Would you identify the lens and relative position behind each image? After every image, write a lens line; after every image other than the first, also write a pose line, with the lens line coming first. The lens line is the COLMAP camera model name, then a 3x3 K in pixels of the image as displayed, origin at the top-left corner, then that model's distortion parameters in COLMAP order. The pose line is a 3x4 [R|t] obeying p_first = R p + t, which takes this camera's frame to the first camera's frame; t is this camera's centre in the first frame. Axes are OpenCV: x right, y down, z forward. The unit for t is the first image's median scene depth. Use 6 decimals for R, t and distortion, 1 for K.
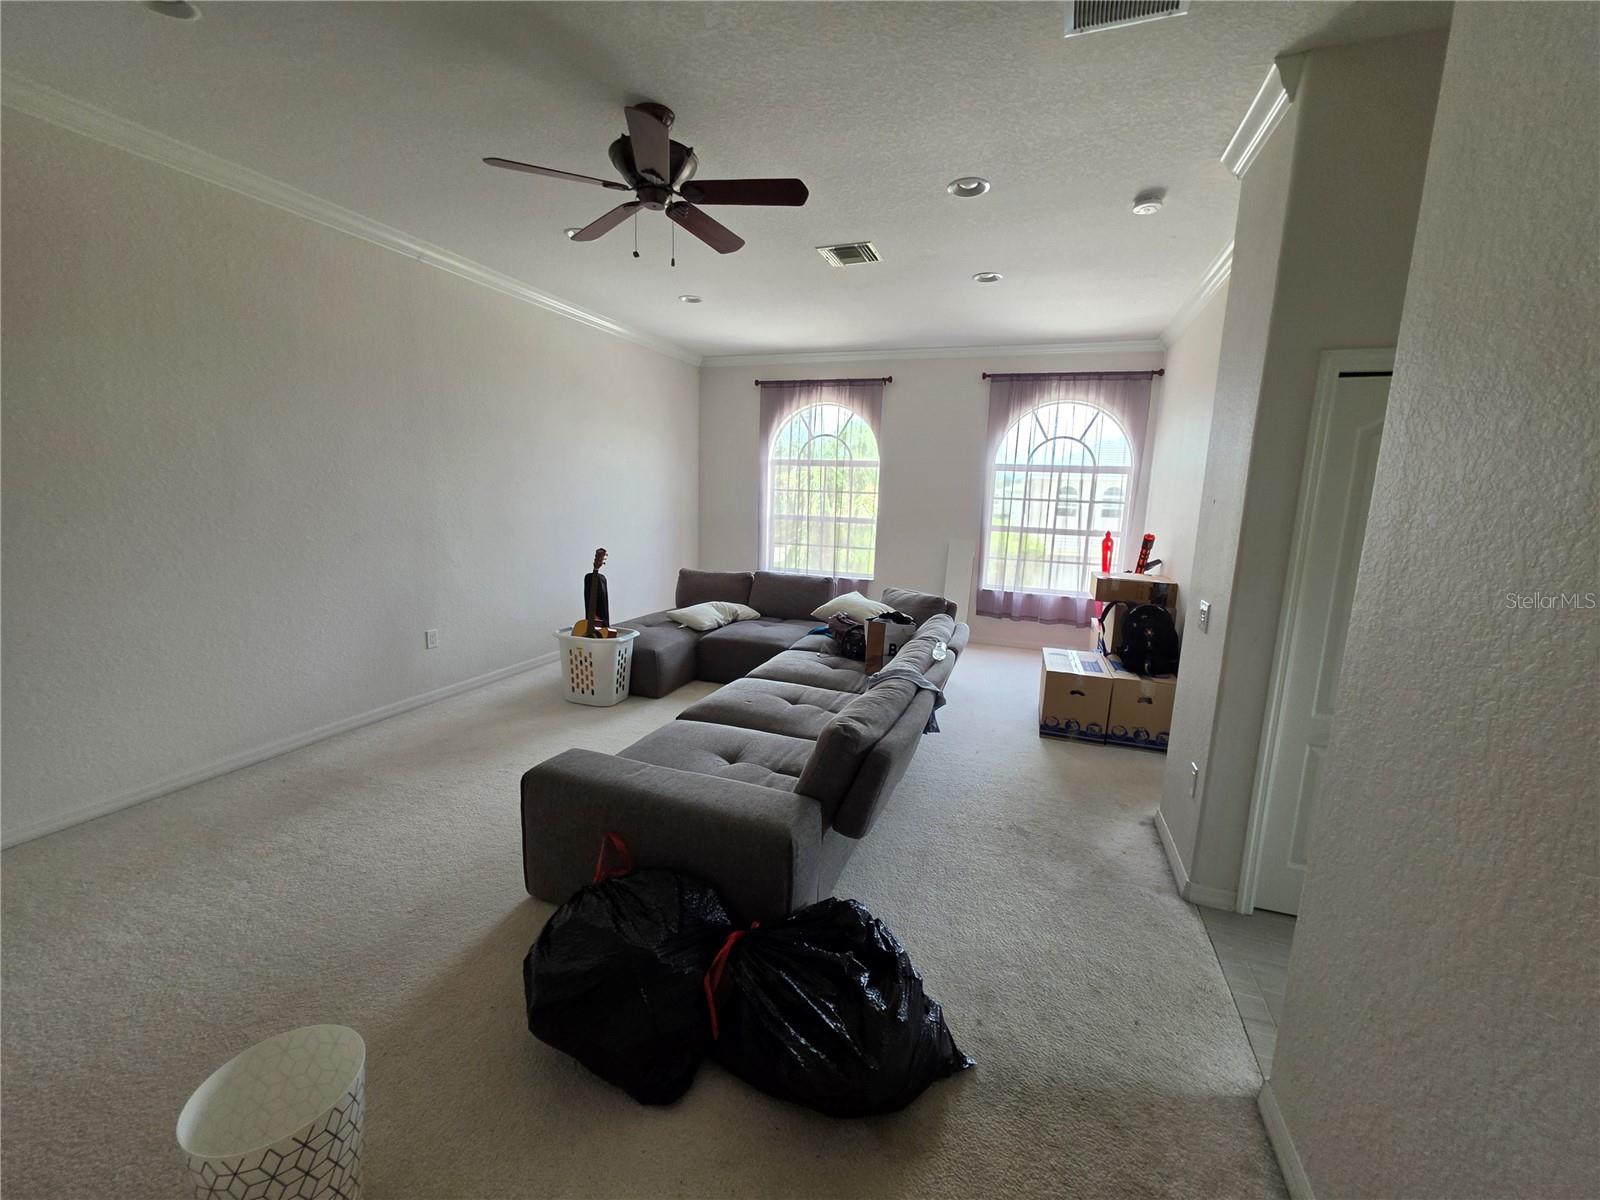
lens RADIAL K [[642.8, 0, 797.2], [0, 642.8, 601.3], [0, 0, 1]] dist [-0.006876, 0.001017]
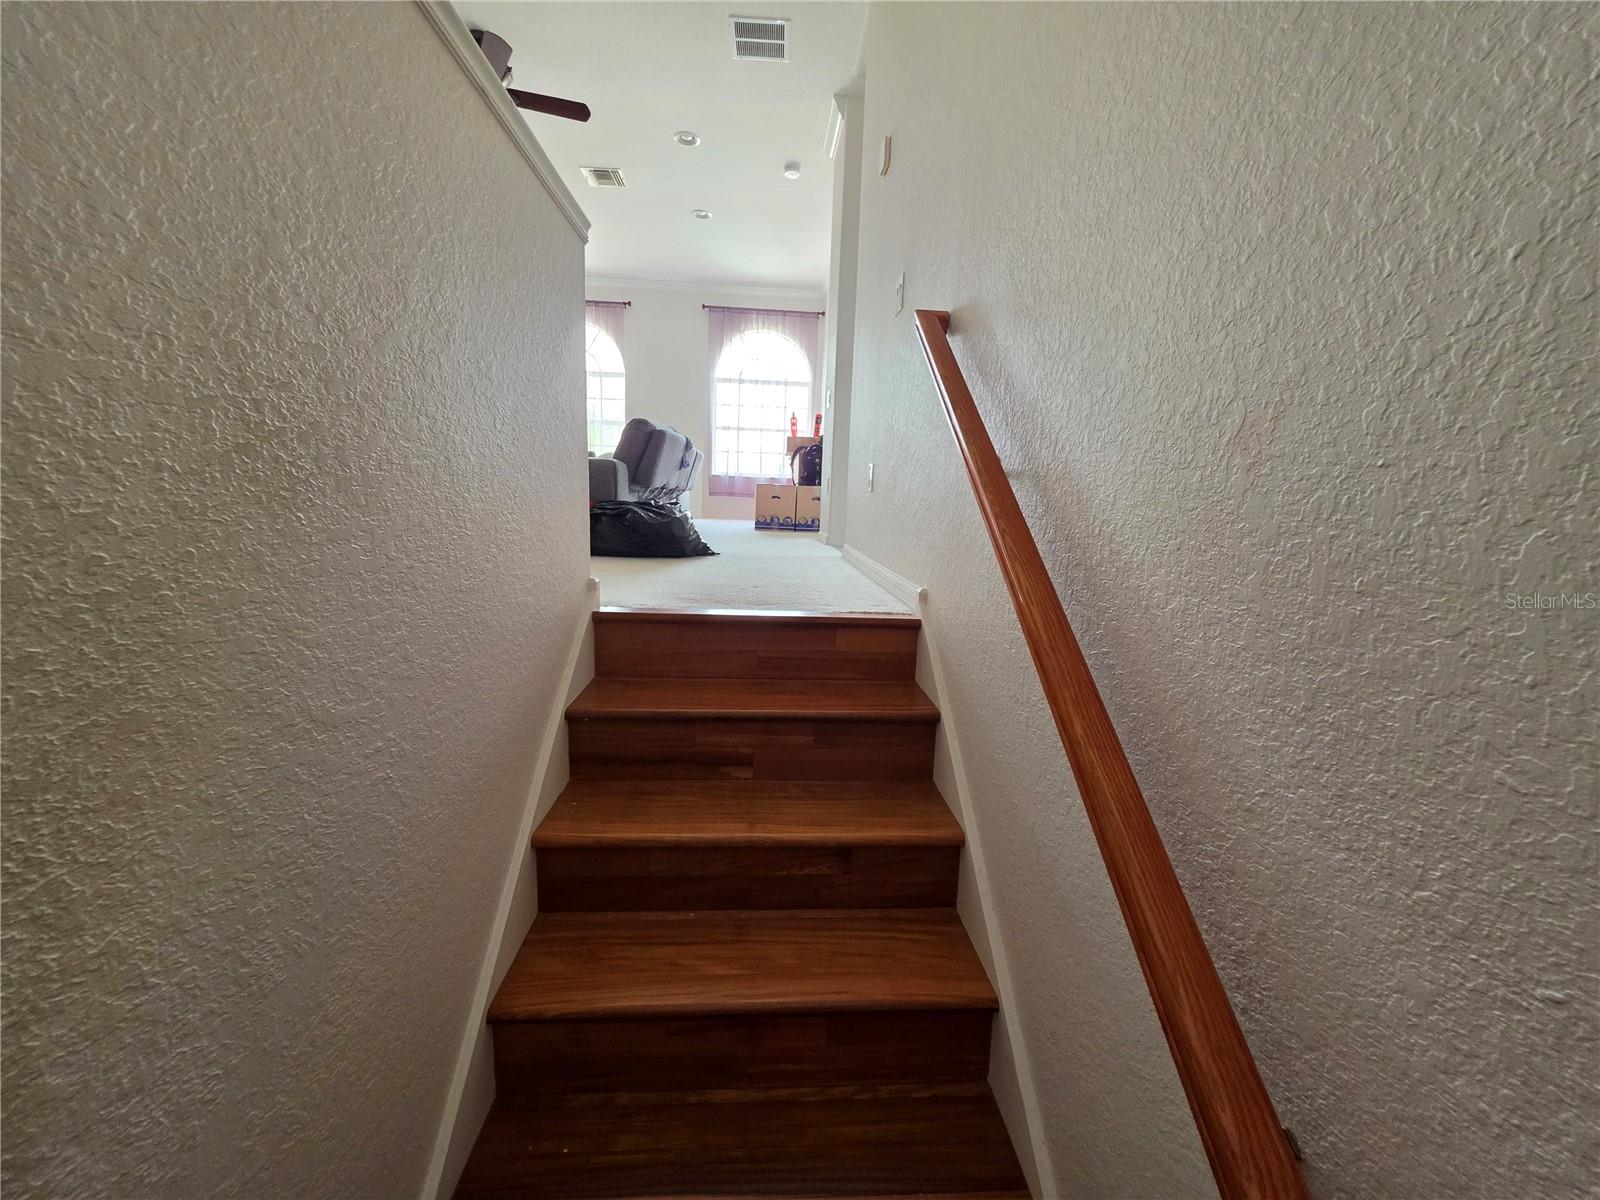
lens RADIAL K [[642.8, 0, 794.3], [0, 642.8, 598.7], [0, 0, 1]] dist [-0.006876, 0.001017]
pose [[0.918460, -0.061324, 0.390732, -0.119955], [0.060228, 0.998071, 0.015072, 0.326773], [-0.390902, 0.009690, 0.920381, -0.373947]]
